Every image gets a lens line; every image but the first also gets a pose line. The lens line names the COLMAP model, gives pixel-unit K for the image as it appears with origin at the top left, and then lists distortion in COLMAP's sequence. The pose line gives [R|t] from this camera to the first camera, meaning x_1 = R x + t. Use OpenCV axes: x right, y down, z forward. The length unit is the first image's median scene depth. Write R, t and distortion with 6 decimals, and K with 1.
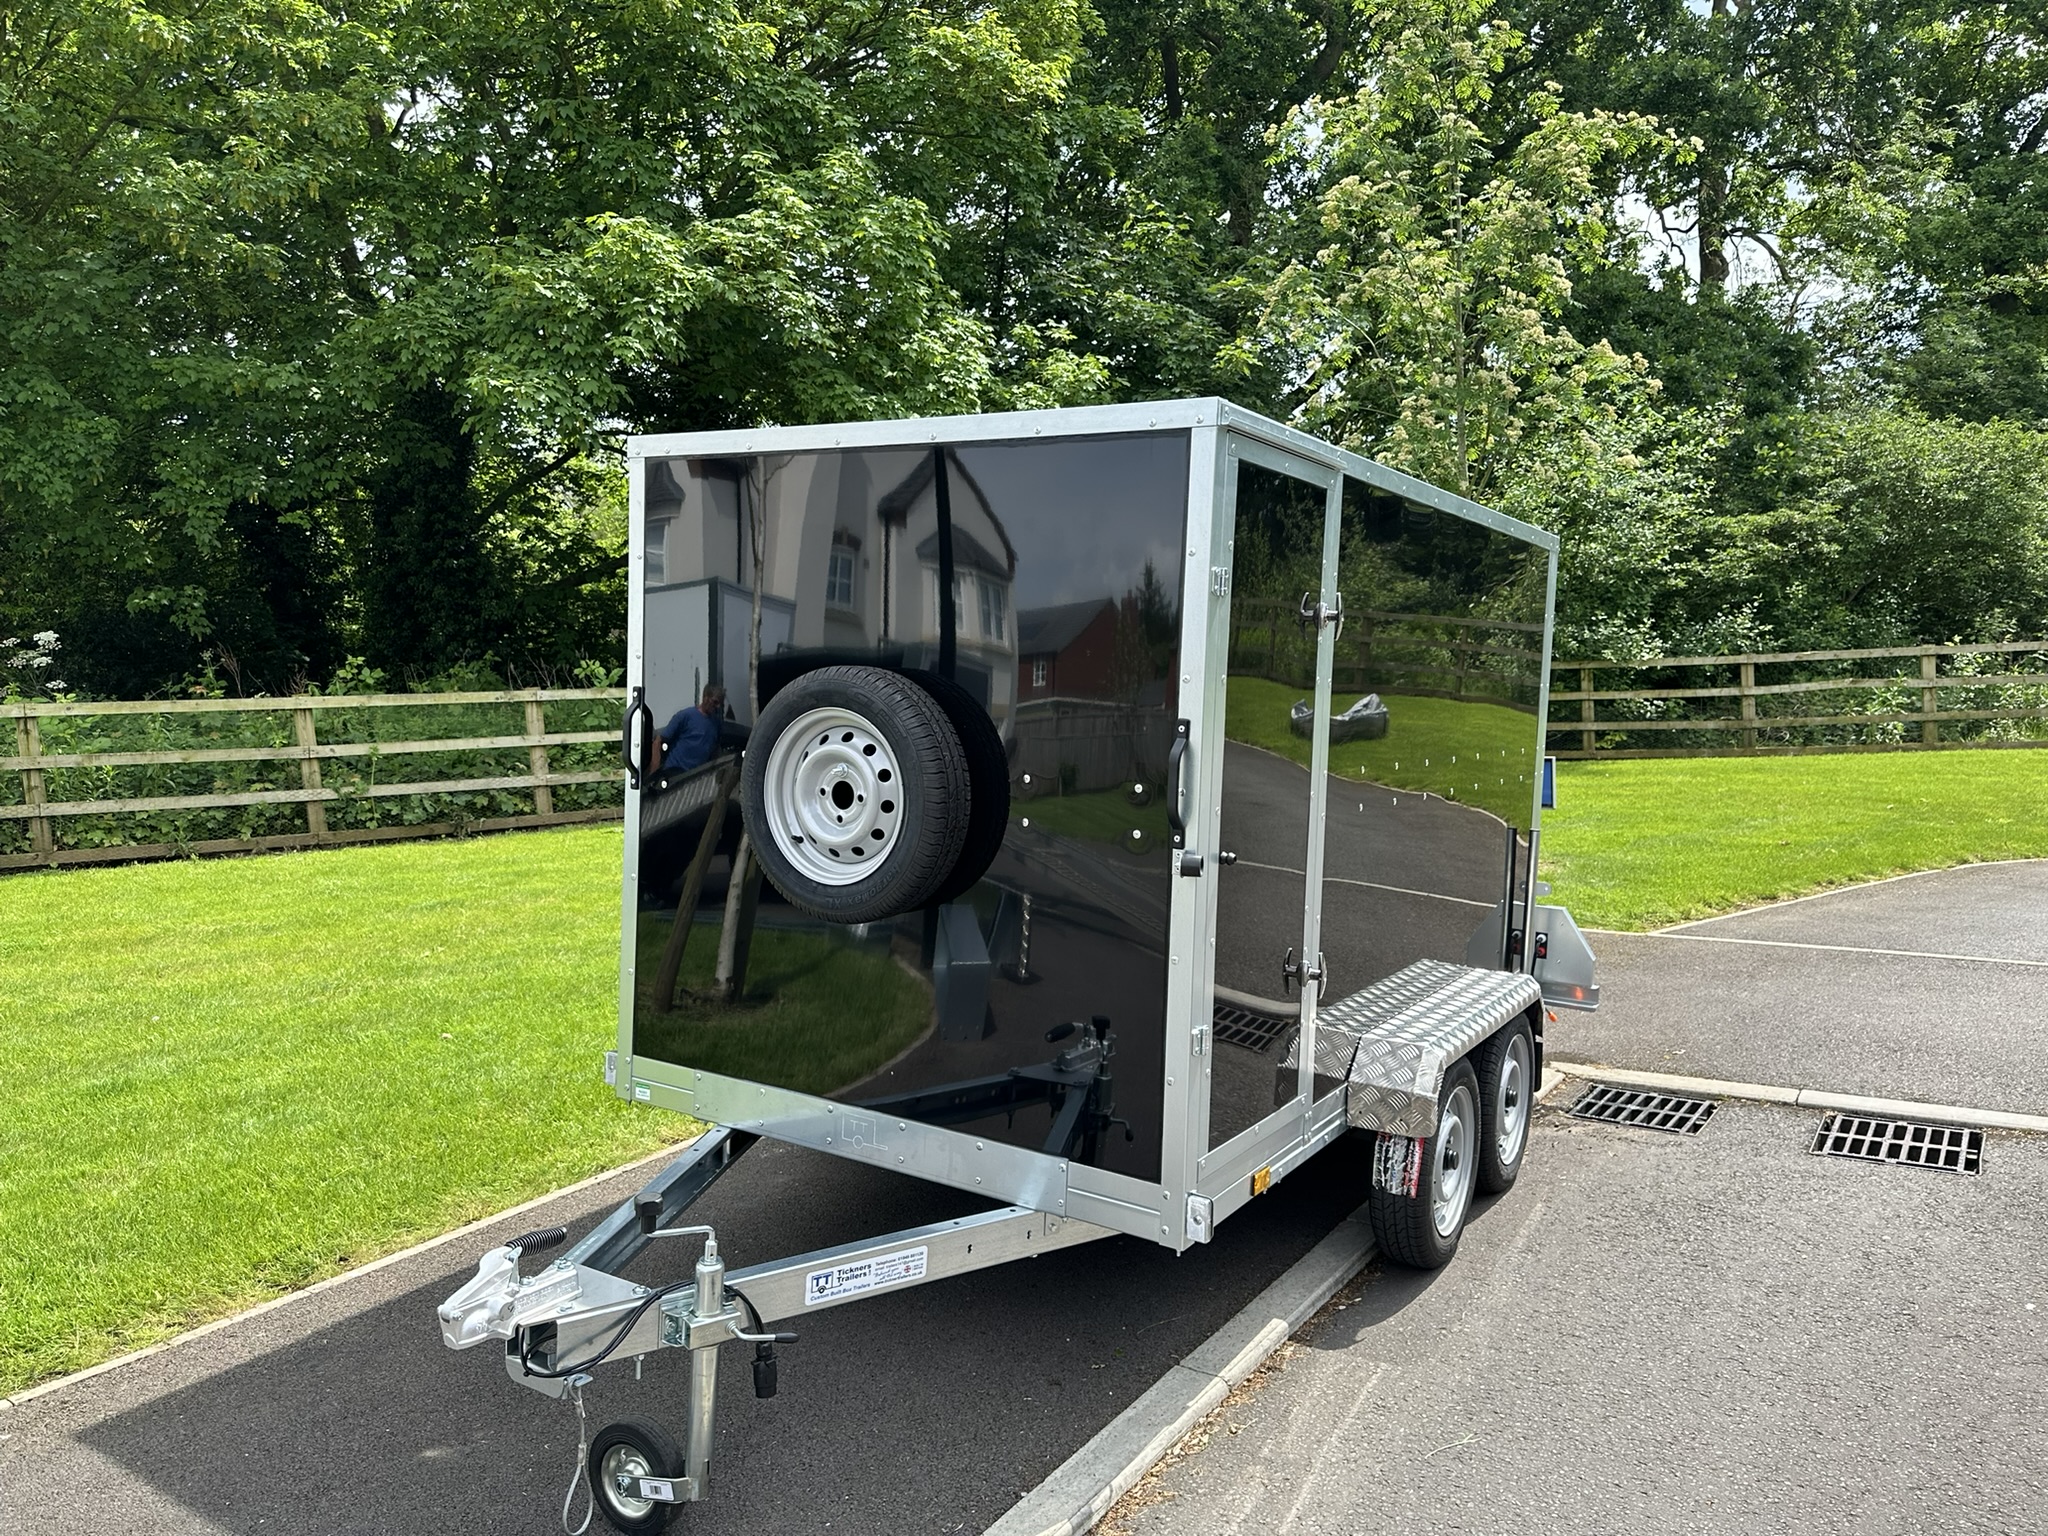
lens RADIAL K [[1456.3, 0, 1023.5], [0, 1456.3, 737.0], [0, 0, 1]] dist [0.018968, -0.023220]
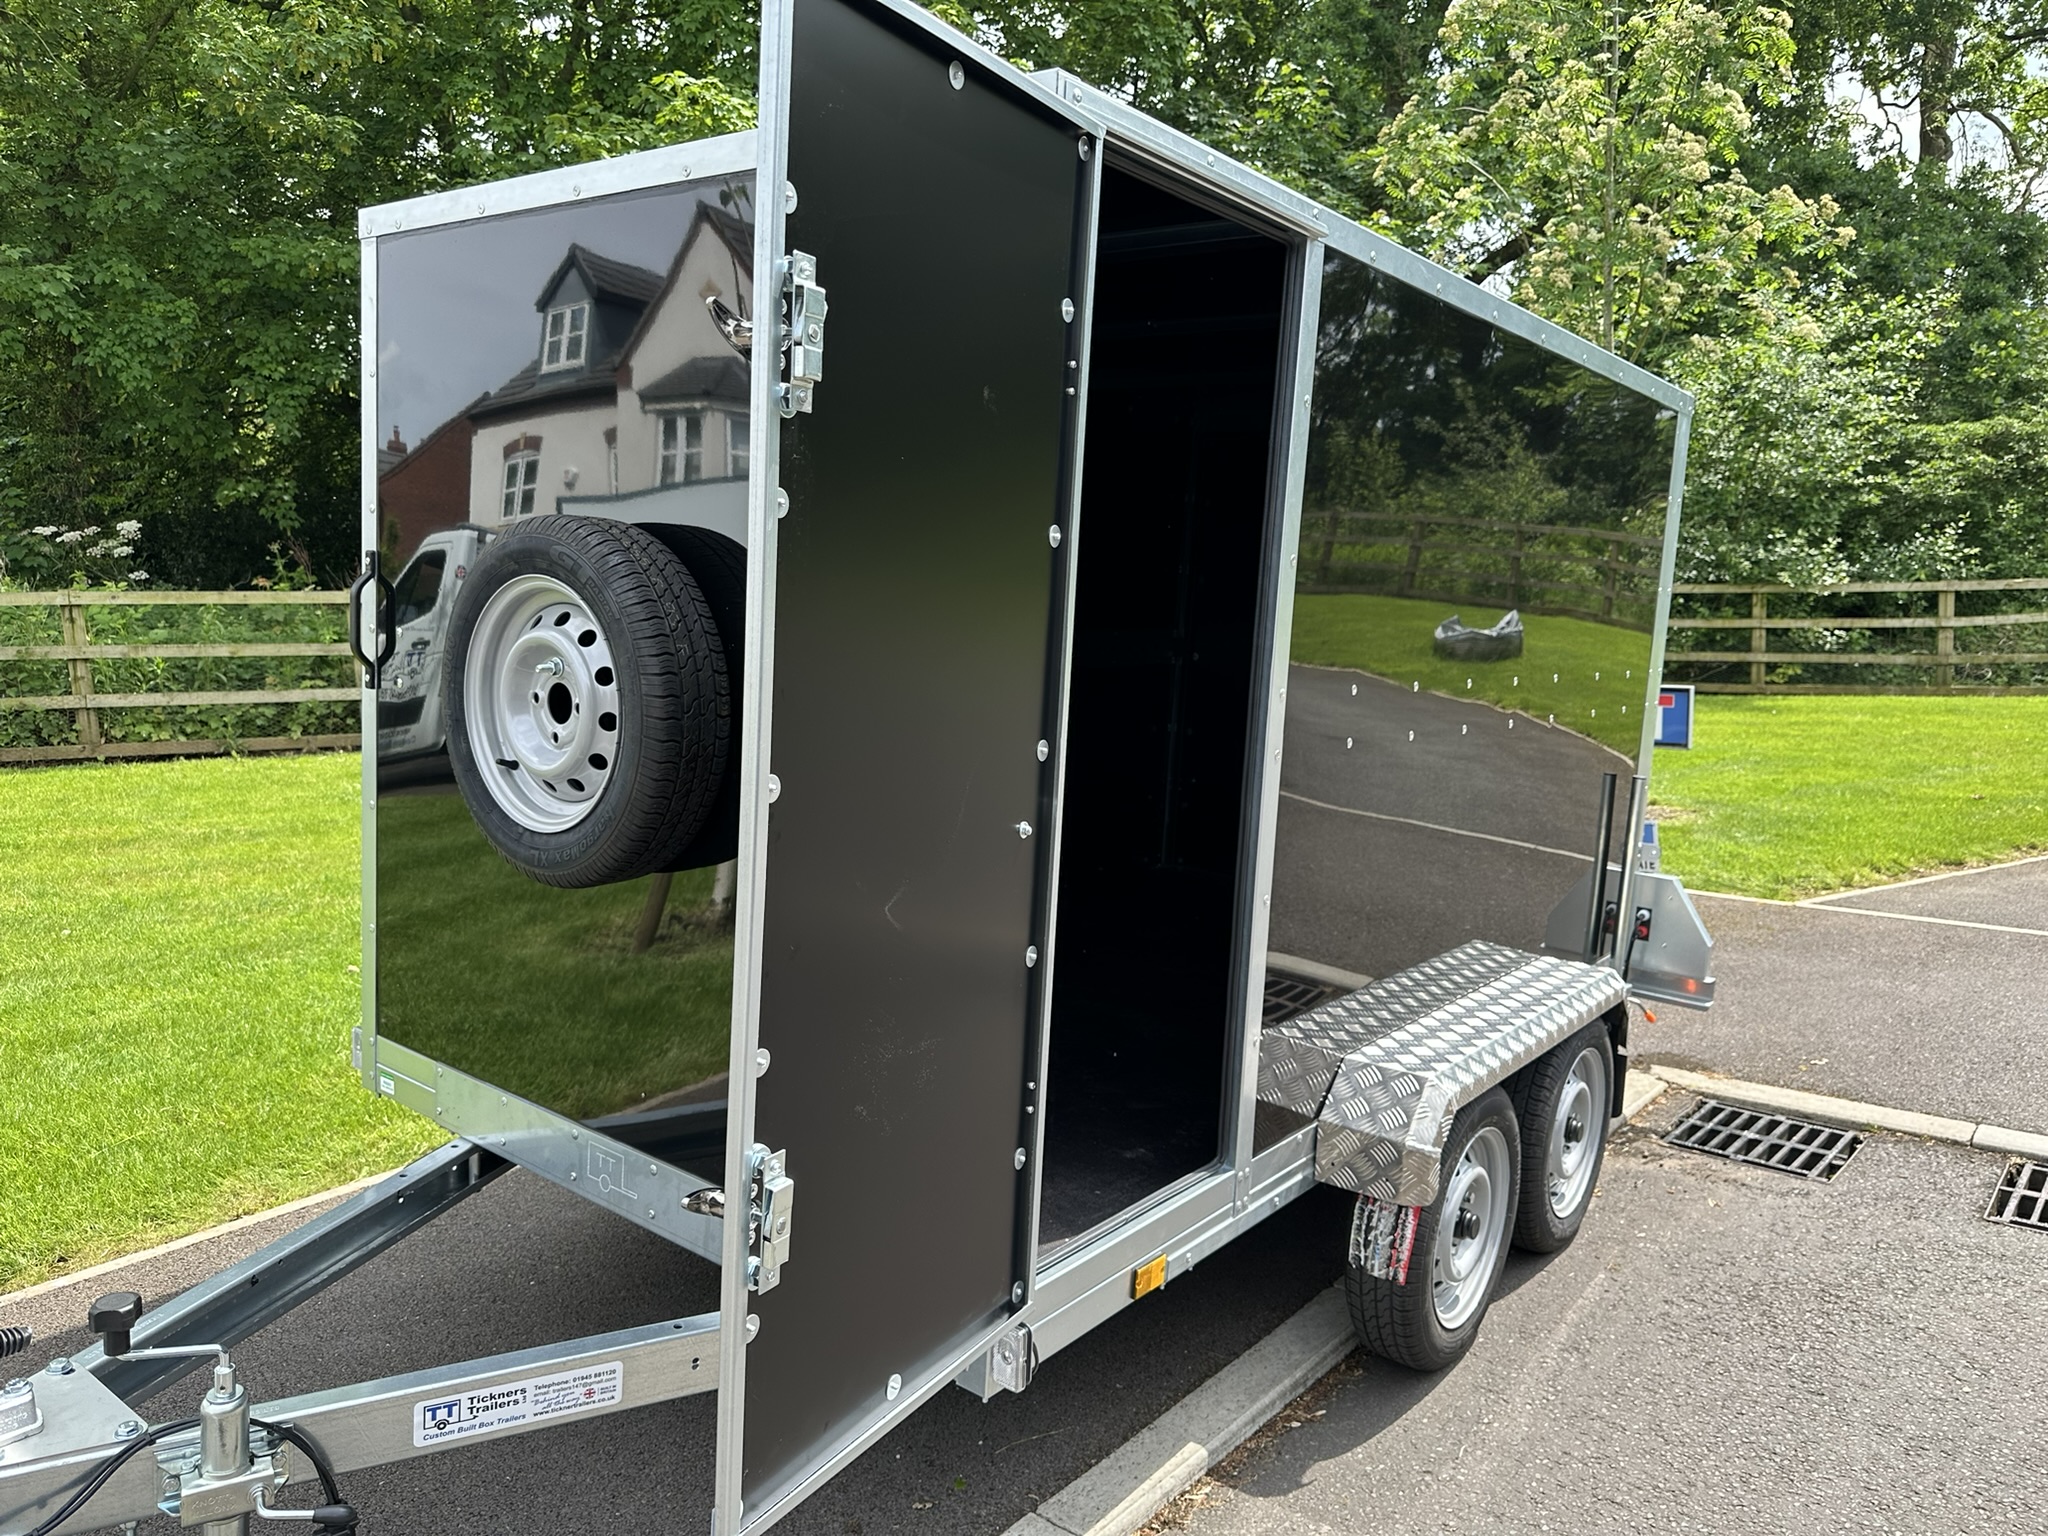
lens RADIAL K [[1460.1, 0, 1035.6], [0, 1460.1, 745.3], [0, 0, 1]] dist [-0.000426, -0.004703]
pose [[0.994997, 0.030809, -0.095034, 0.048074], [-0.024977, 0.997766, 0.061962, 0.003192], [0.096730, -0.059278, 0.993544, 0.092093]]
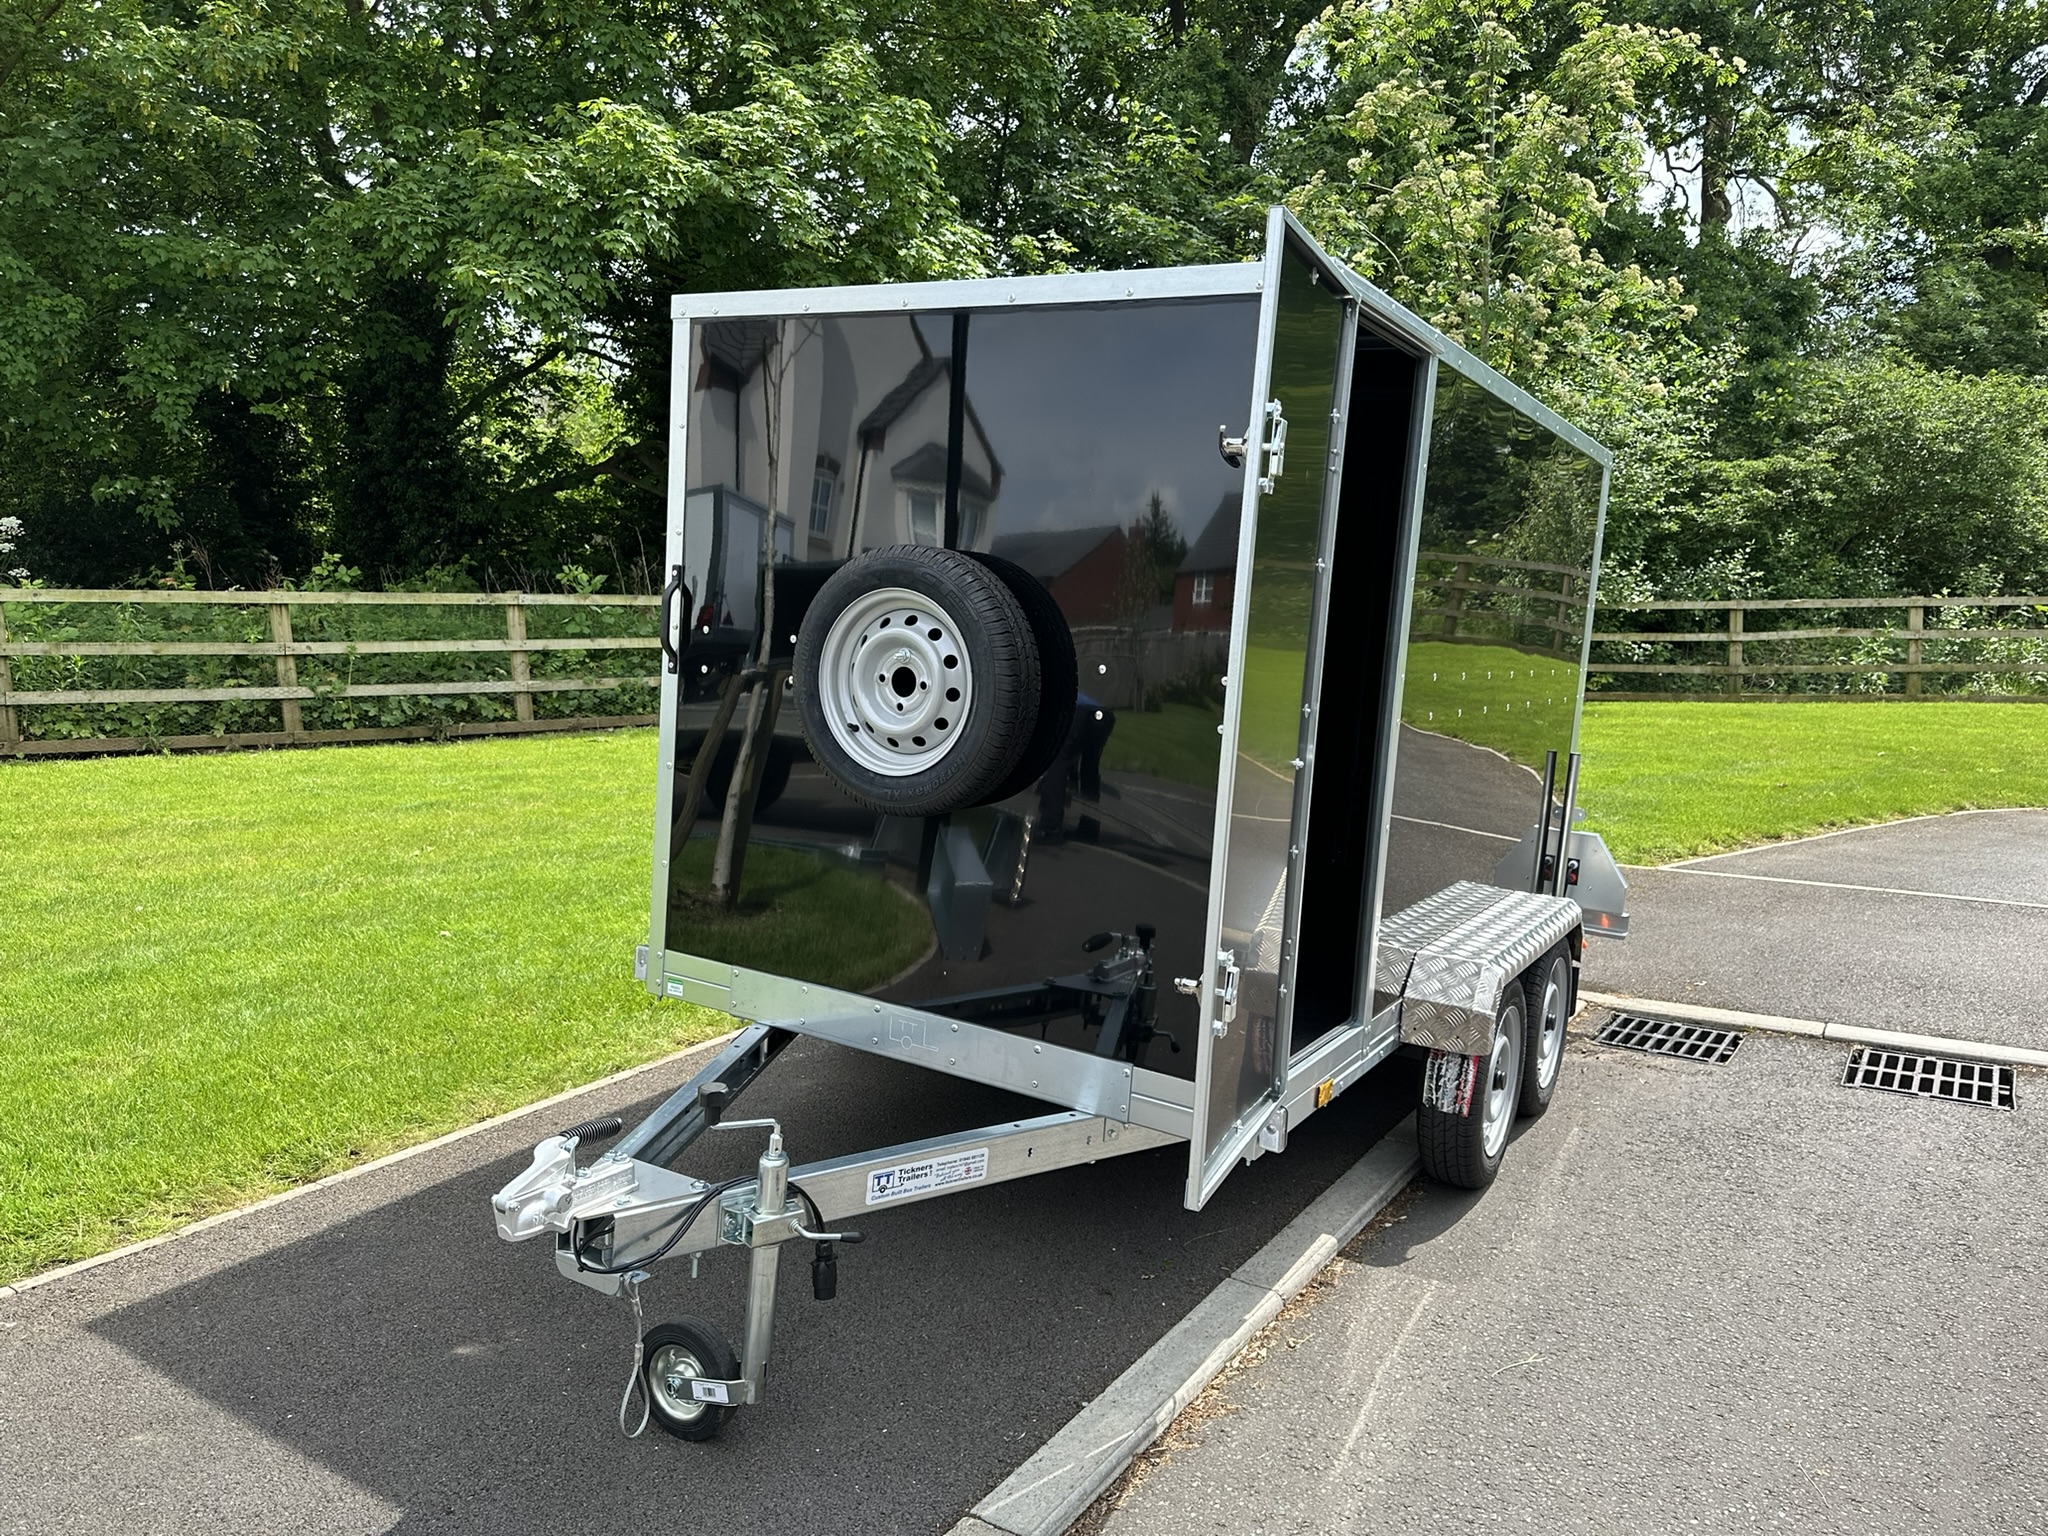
lens RADIAL K [[1456.3, 0, 1023.5], [0, 1456.3, 737.0], [0, 0, 1]] dist [0.018968, -0.023220]
pose [[0.999245, 0.030686, 0.023811, -0.019367], [-0.031775, 0.998399, 0.046803, 0.008434], [-0.022337, -0.047524, 0.998620, 0.014212]]
